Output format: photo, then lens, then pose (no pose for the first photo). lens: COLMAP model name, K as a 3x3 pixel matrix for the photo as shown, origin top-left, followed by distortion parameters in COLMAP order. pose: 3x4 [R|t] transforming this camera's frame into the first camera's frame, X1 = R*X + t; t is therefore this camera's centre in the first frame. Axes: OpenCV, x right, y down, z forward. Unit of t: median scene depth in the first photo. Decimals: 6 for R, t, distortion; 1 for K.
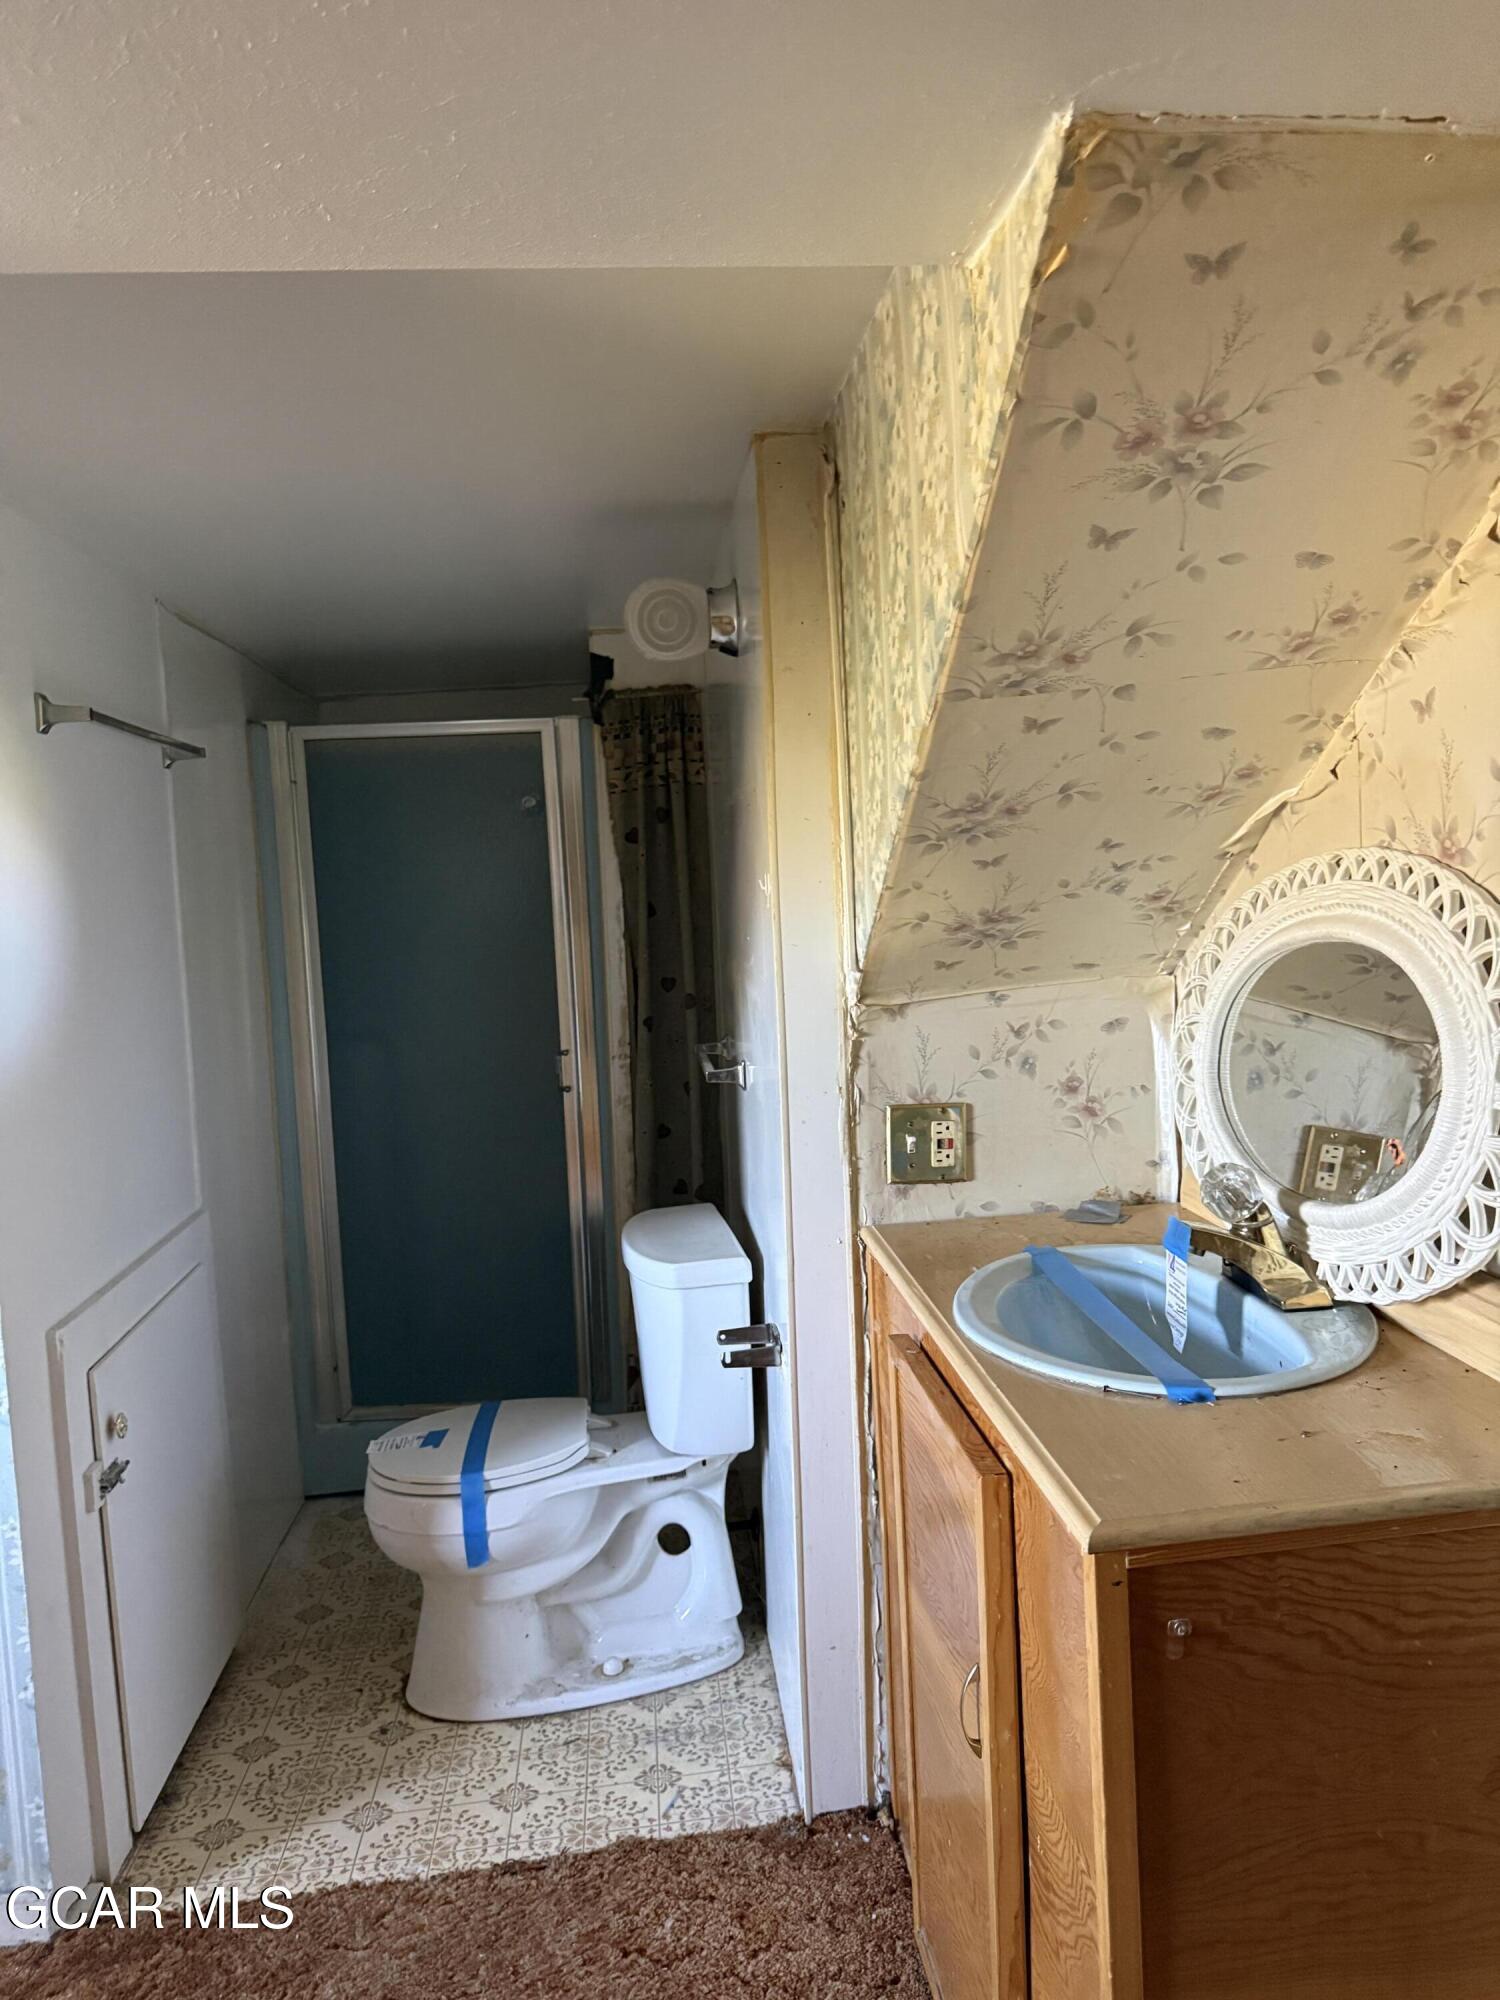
lens RADIAL K [[1412.0, 0, 743.8], [0, 1412.0, 986.6], [0, 0, 1]] dist [0.049089, -0.084218]
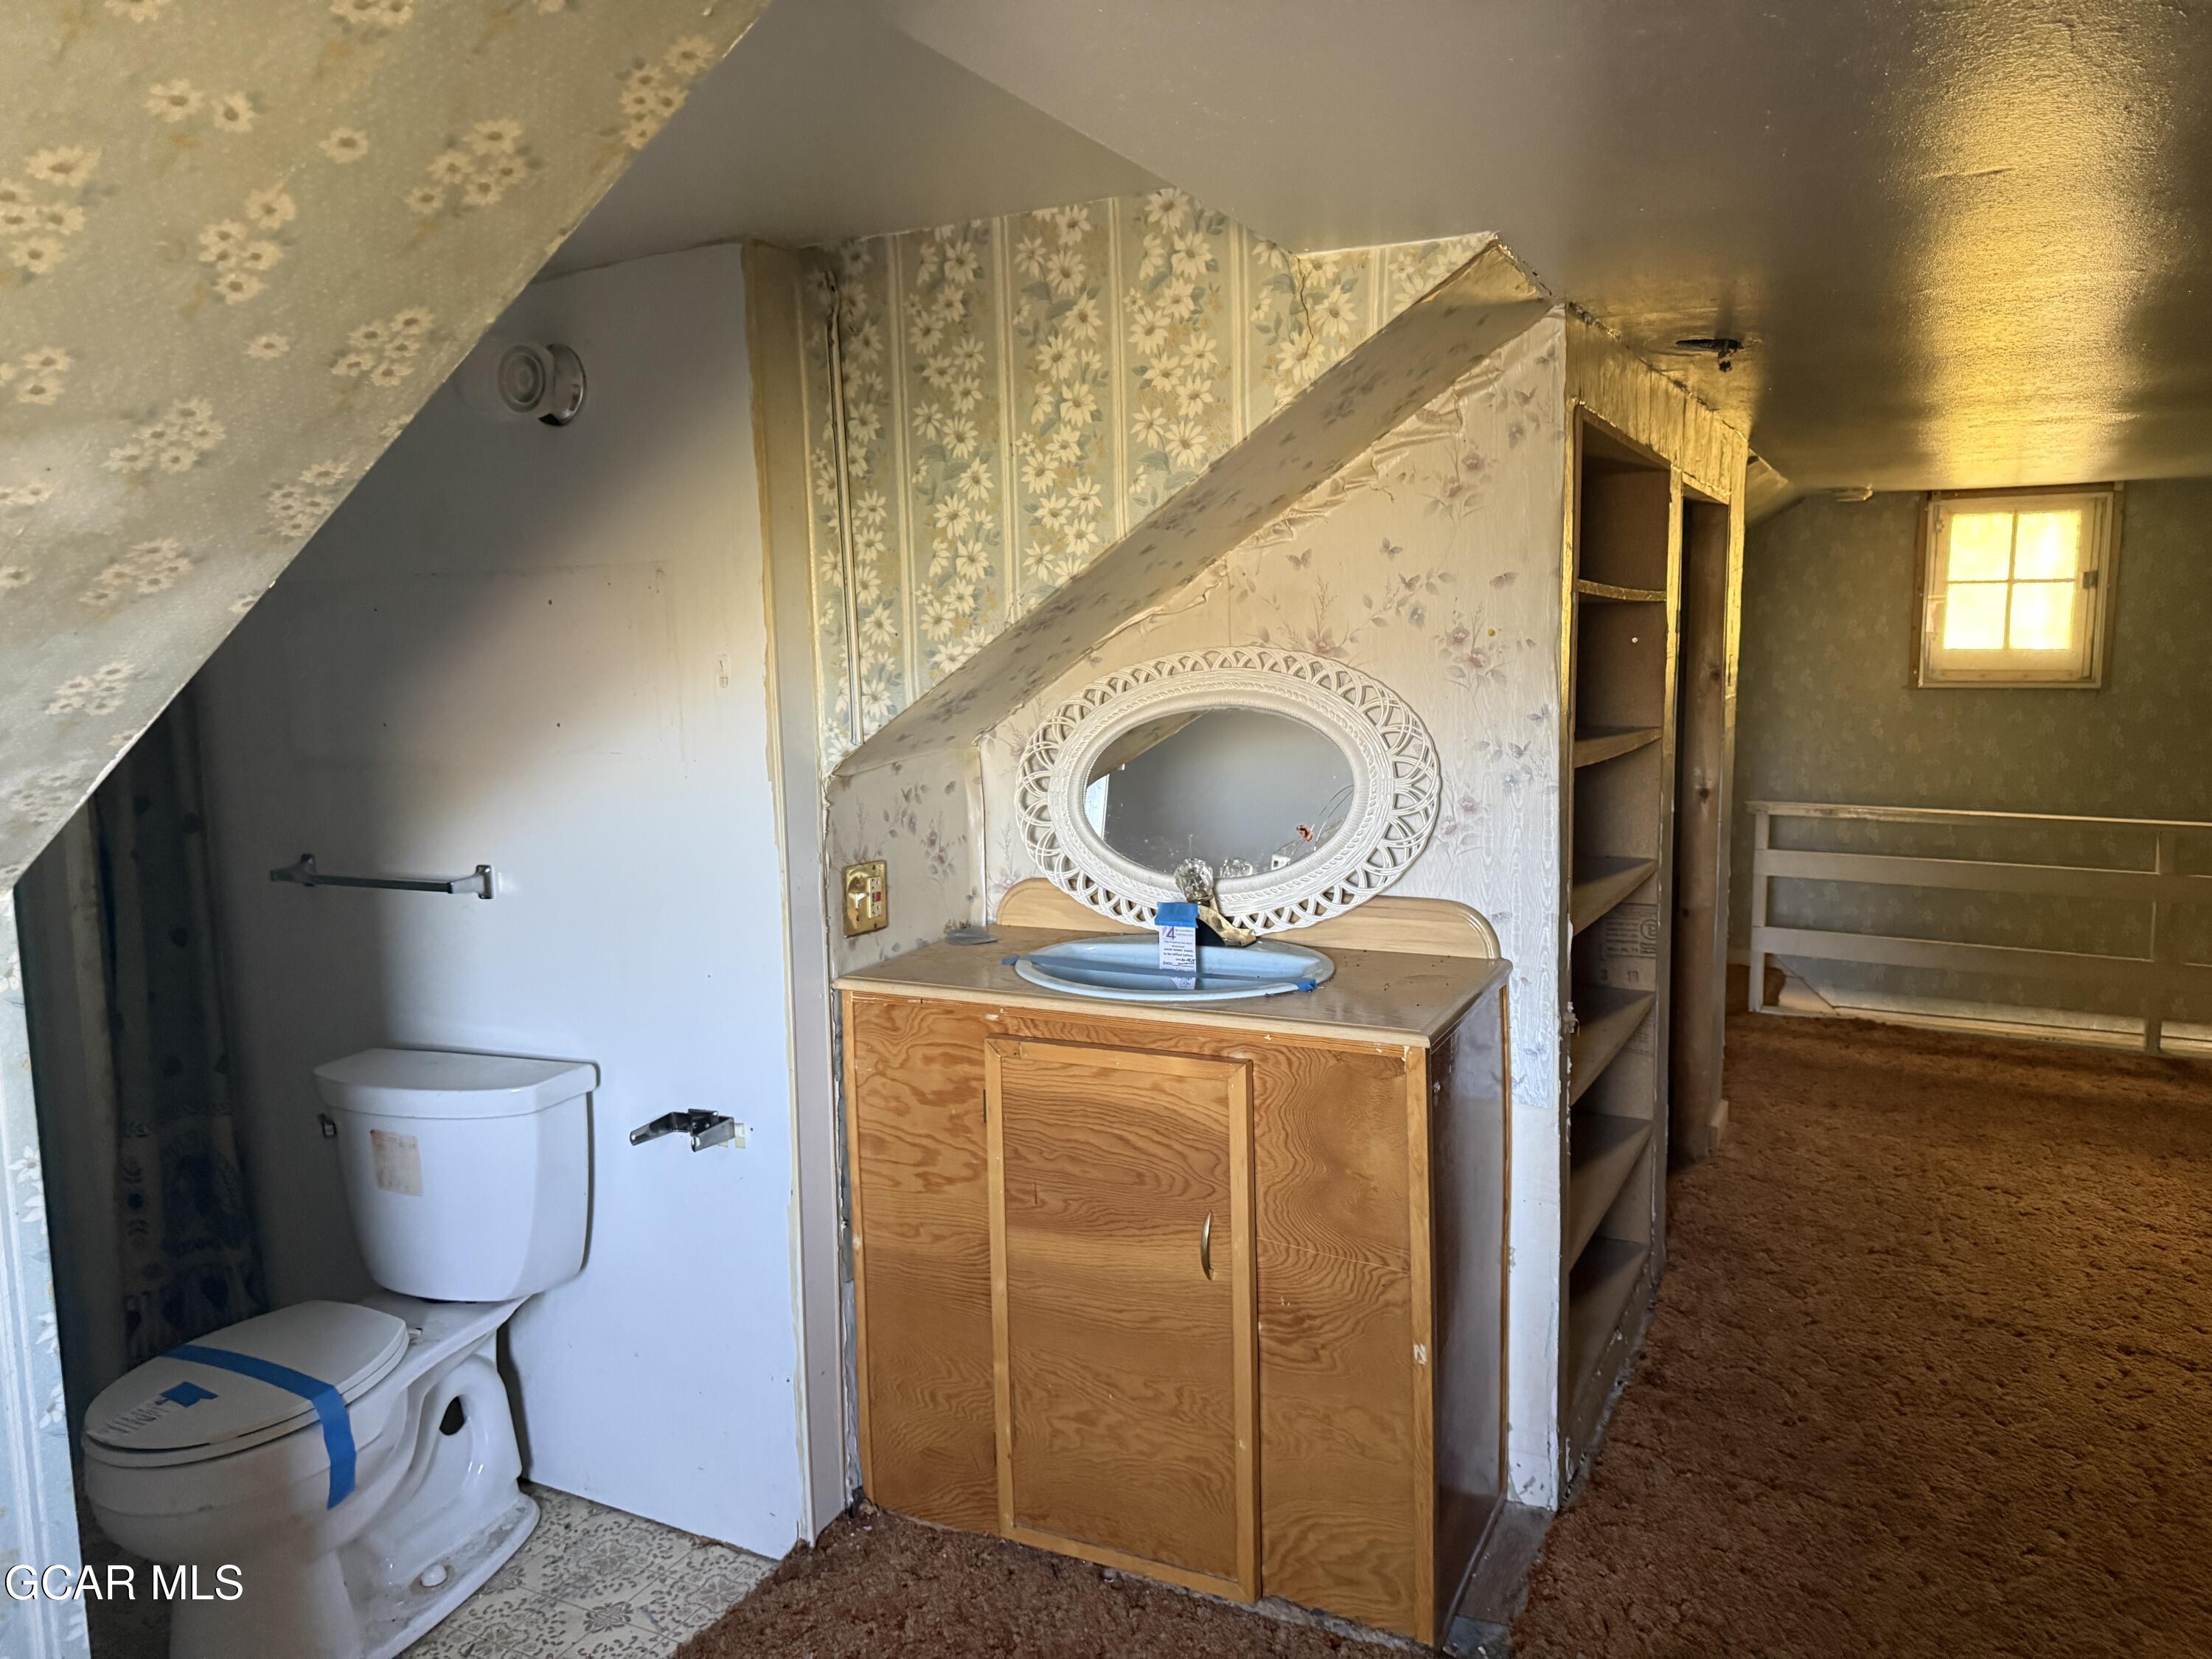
lens RADIAL K [[1561.7, 0, 1099.9], [0, 1561.7, 809.3], [0, 0, 1]] dist [0.049089, -0.084218]
pose [[0.541636, -0.053018, 0.838939, -0.799834], [0.063353, 0.997745, 0.022152, 0.023721], [-0.838222, 0.041150, 0.543774, 0.153968]]
